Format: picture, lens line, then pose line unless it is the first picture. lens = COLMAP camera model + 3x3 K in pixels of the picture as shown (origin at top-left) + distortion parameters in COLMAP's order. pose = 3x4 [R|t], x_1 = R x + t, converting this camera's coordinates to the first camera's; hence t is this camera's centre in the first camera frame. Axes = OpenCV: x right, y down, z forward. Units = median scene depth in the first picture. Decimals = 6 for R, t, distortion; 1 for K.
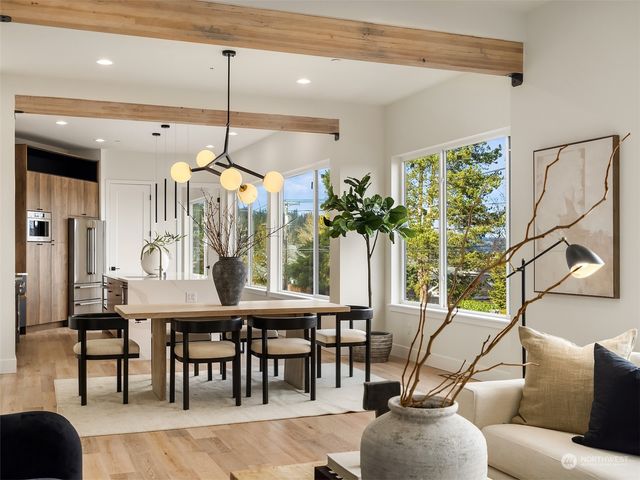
lens RADIAL K [[721.0, 0, 320.0], [0, 721.0, 240.0], [0, 0, 1]] dist [0.015263, -0.011175]
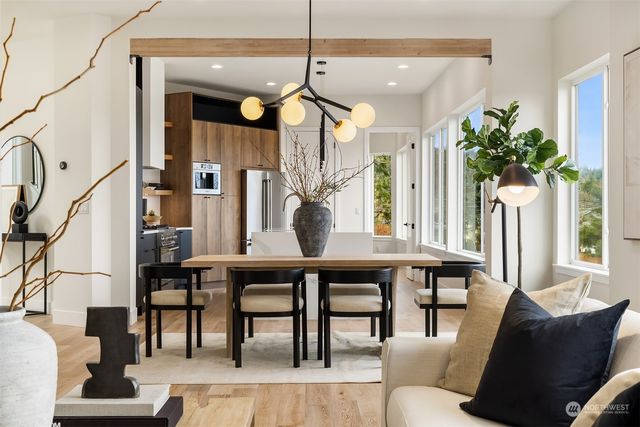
lens RADIAL K [[848.5, 0, 320.0], [0, 848.5, 213.5], [0, 0, 1]] dist [-0.005462, 0.007037]
pose [[0.930958, -0.002542, -0.365117, 0.200628], [0.007589, 0.999894, 0.012389, 0.018735], [0.365047, -0.014304, 0.930879, 0.027167]]
